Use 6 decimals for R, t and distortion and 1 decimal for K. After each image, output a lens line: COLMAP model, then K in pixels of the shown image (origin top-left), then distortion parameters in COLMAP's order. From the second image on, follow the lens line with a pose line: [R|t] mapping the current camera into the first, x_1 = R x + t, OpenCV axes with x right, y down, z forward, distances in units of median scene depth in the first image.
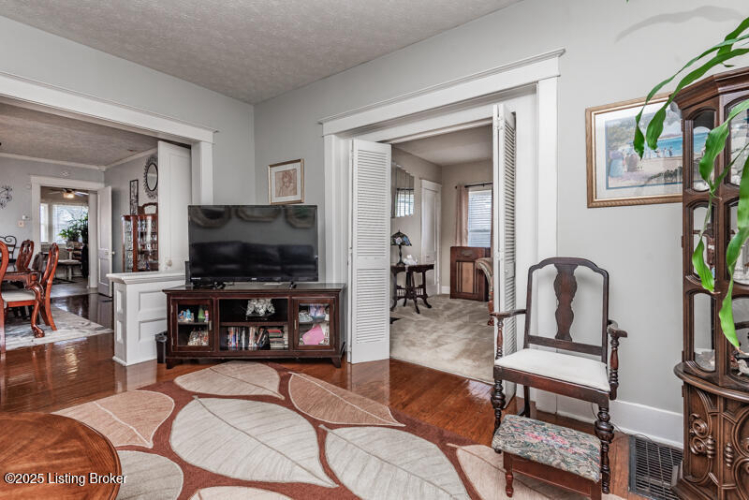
lens RADIAL K [[348.1, 0, 376.2], [0, 348.1, 245.6], [0, 0, 1]] dist [0.006104, 0.000259]
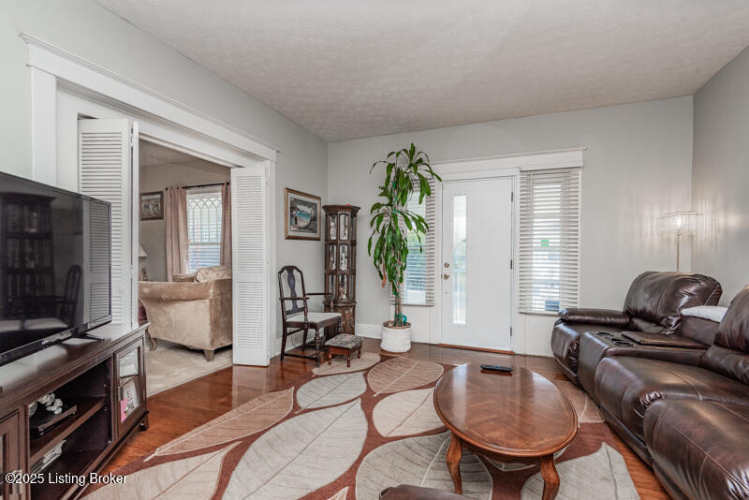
lens RADIAL K [[348.1, 0, 373.6], [0, 348.1, 255.3], [0, 0, 1]] dist [0.006104, 0.000259]
pose [[-0.258180, -0.007097, 0.966071, -1.413140], [0.005651, 0.999945, 0.008856, -0.037775], [-0.966080, 0.007745, -0.258126, 1.066468]]
